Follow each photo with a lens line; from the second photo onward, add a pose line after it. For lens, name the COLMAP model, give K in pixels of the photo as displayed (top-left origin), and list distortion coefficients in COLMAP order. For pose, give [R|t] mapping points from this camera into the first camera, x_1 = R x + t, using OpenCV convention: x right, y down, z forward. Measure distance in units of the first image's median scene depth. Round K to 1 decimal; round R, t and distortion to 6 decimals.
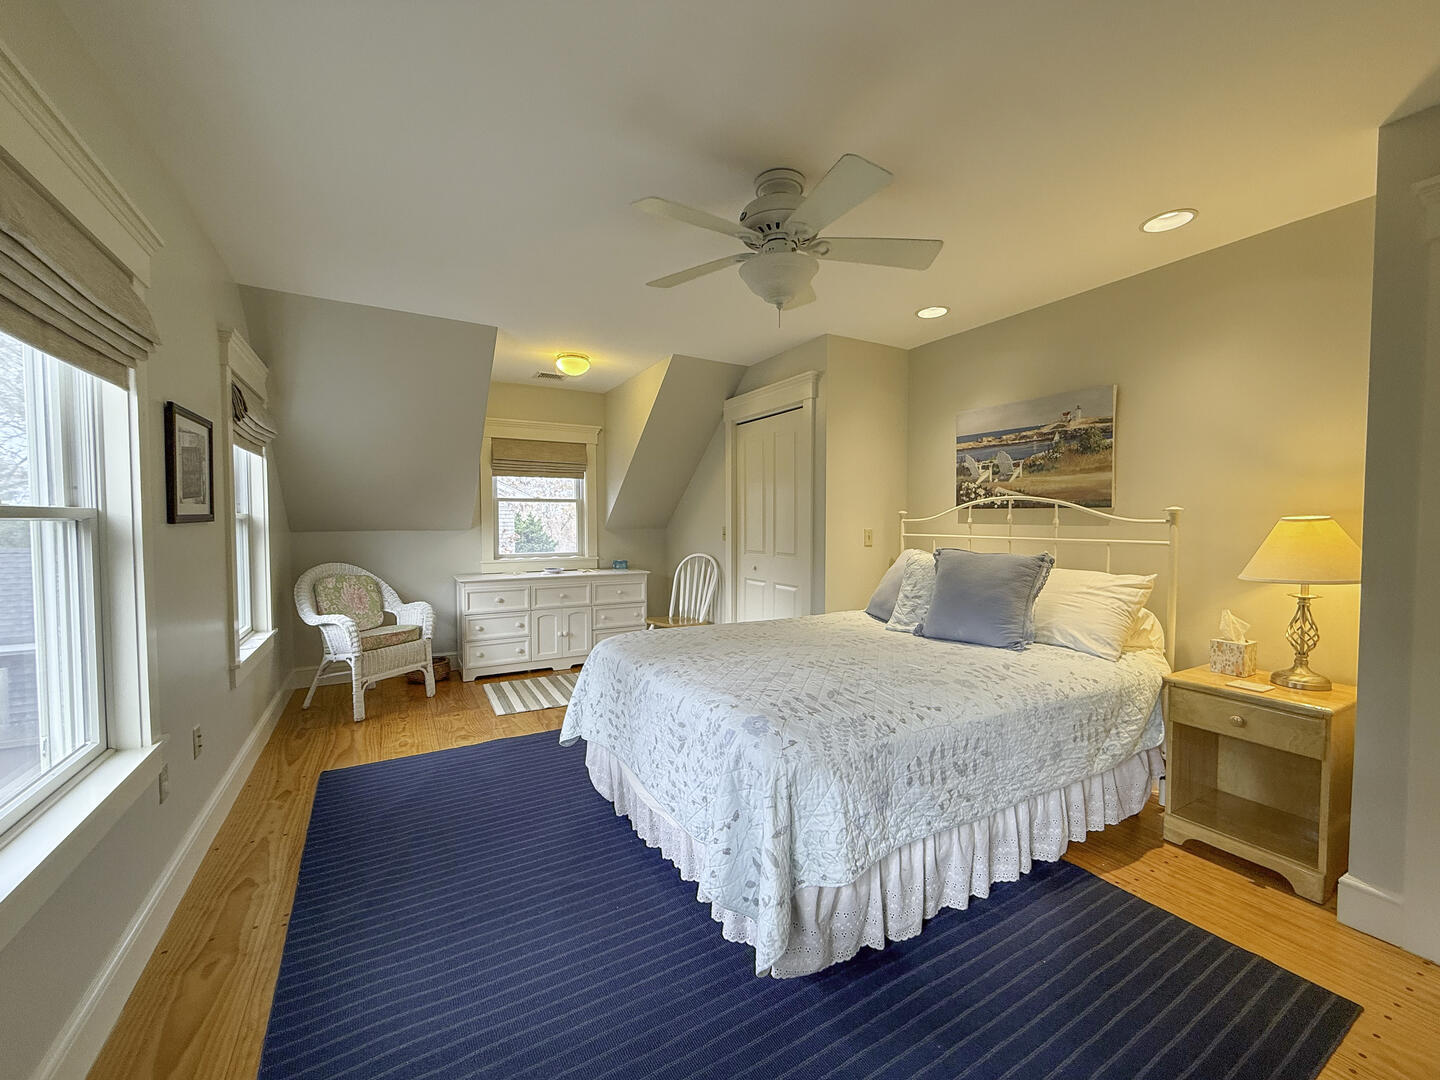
lens RADIAL K [[579.6, 0, 718.5], [0, 579.6, 537.4], [0, 0, 1]] dist [0.003646, 0.000194]
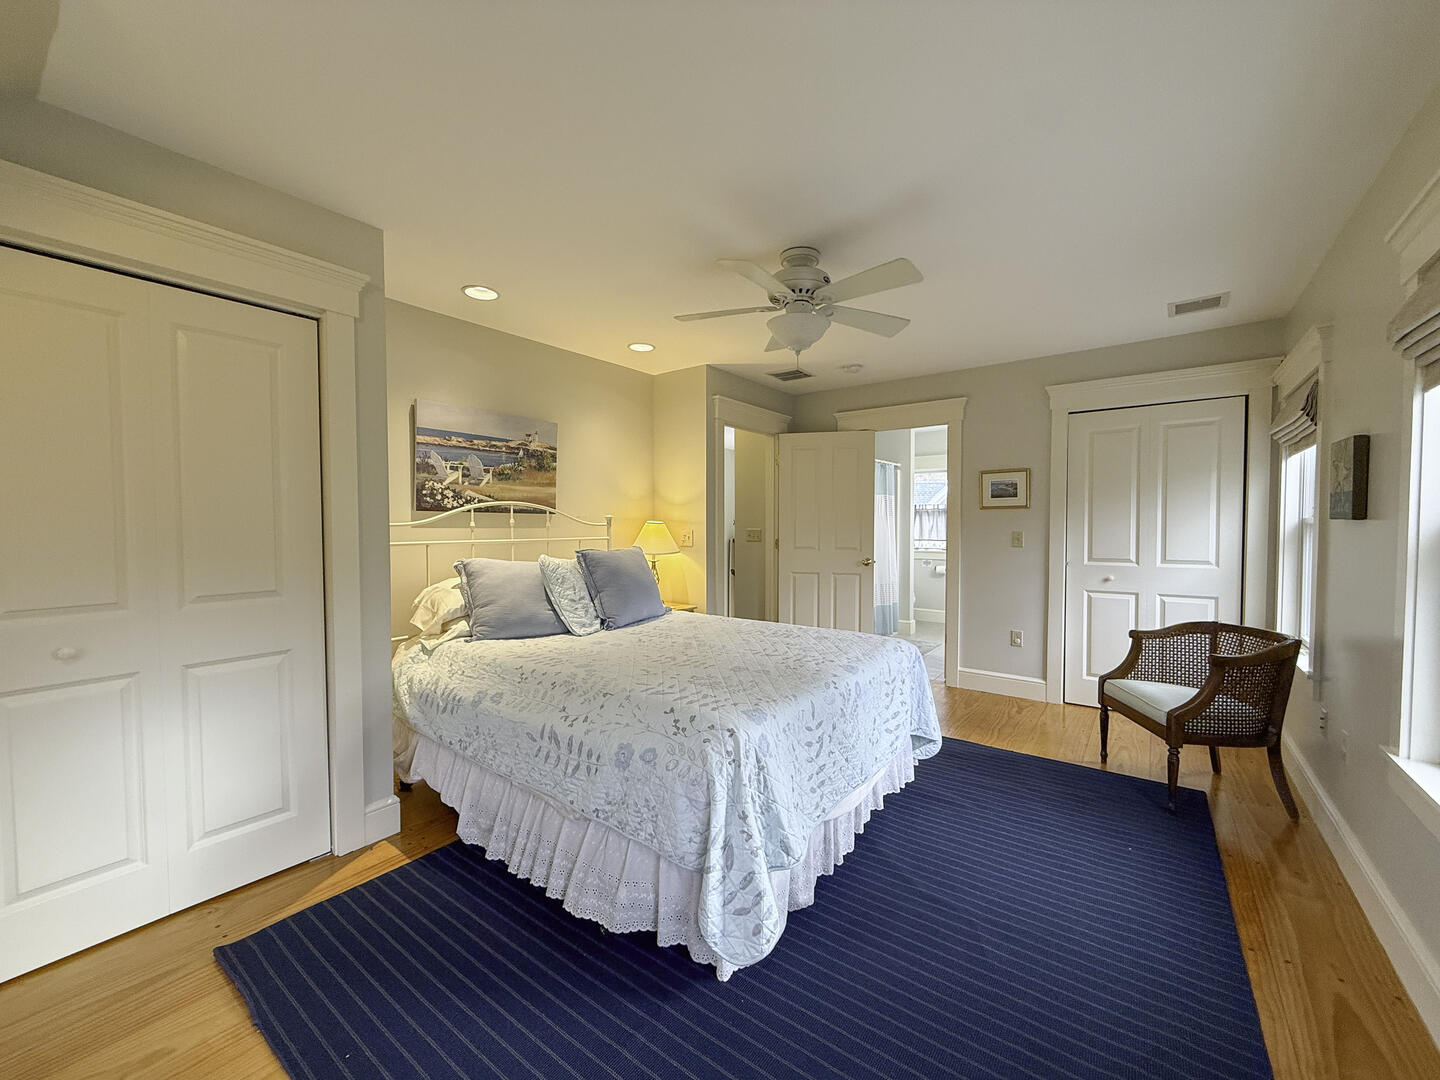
lens RADIAL K [[579.6, 0, 714.5], [0, 579.6, 540.8], [0, 0, 1]] dist [0.003646, 0.000194]
pose [[-0.385150, -0.033776, 0.922236, -0.615208], [0.024575, 0.998600, 0.046836, -0.038110], [-0.922527, 0.040703, -0.383780, 1.029387]]
